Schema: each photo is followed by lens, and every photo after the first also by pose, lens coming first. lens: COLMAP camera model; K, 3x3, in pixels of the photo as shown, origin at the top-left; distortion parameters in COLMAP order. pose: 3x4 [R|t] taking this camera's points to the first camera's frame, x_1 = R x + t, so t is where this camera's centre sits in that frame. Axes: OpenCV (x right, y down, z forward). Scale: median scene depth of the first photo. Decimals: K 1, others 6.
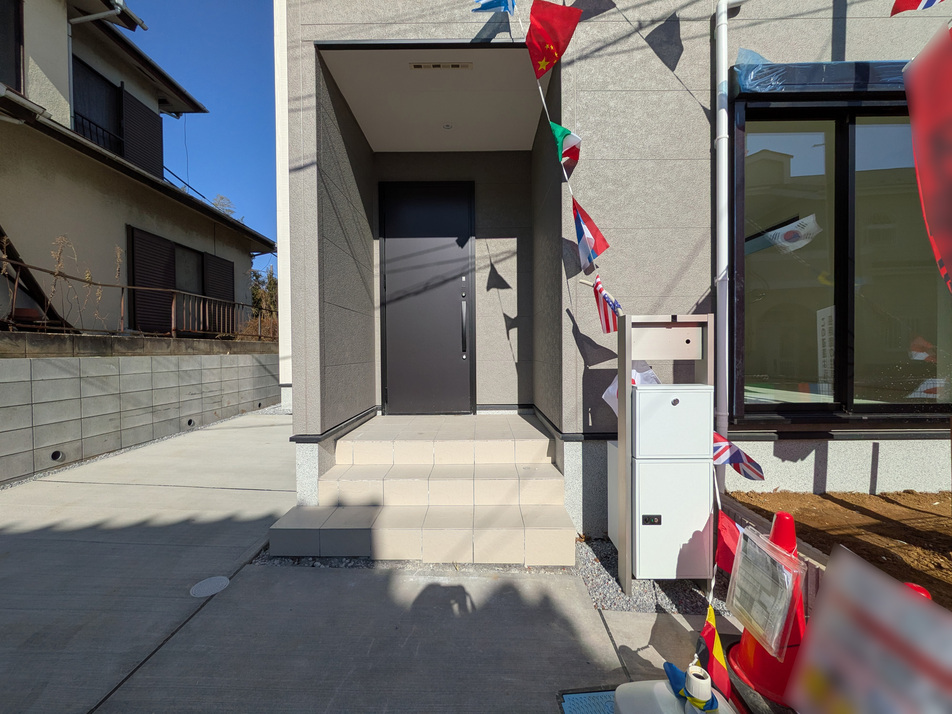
lens RADIAL K [[376.1, 0, 480.5], [0, 376.1, 356.7], [0, 0, 1]] dist [-0.004755, 0.001636]
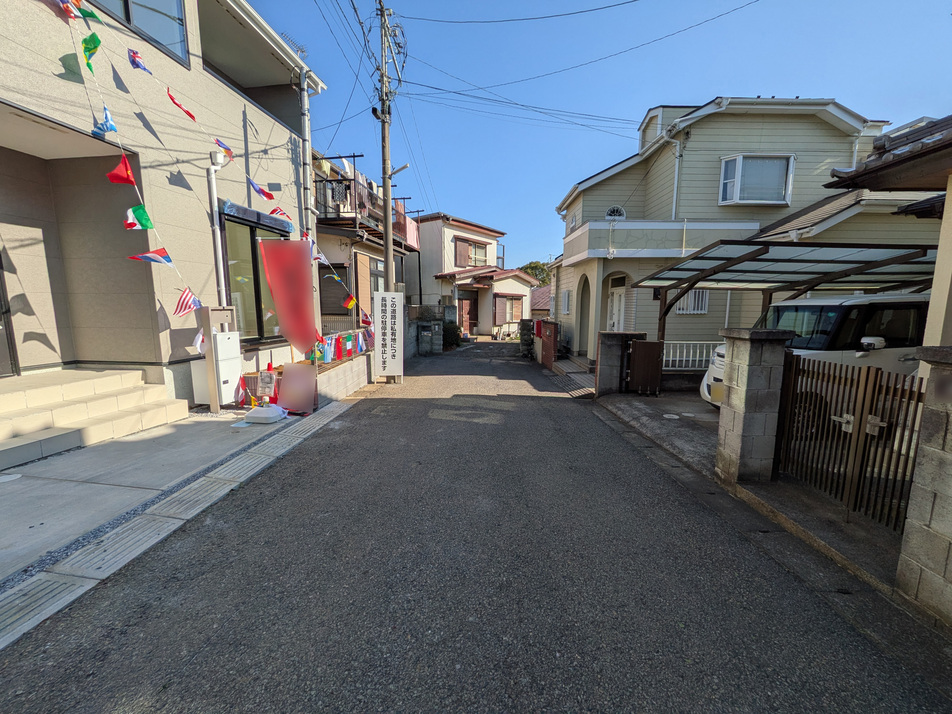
lens RADIAL K [[376.1, 0, 475.9], [0, 376.1, 355.6], [0, 0, 1]] dist [-0.004755, 0.001636]
pose [[0.142967, -0.123943, 0.981936, -1.470635], [0.014571, 0.992284, 0.123128, -0.051003], [-0.989620, -0.003296, 0.143670, -0.905237]]
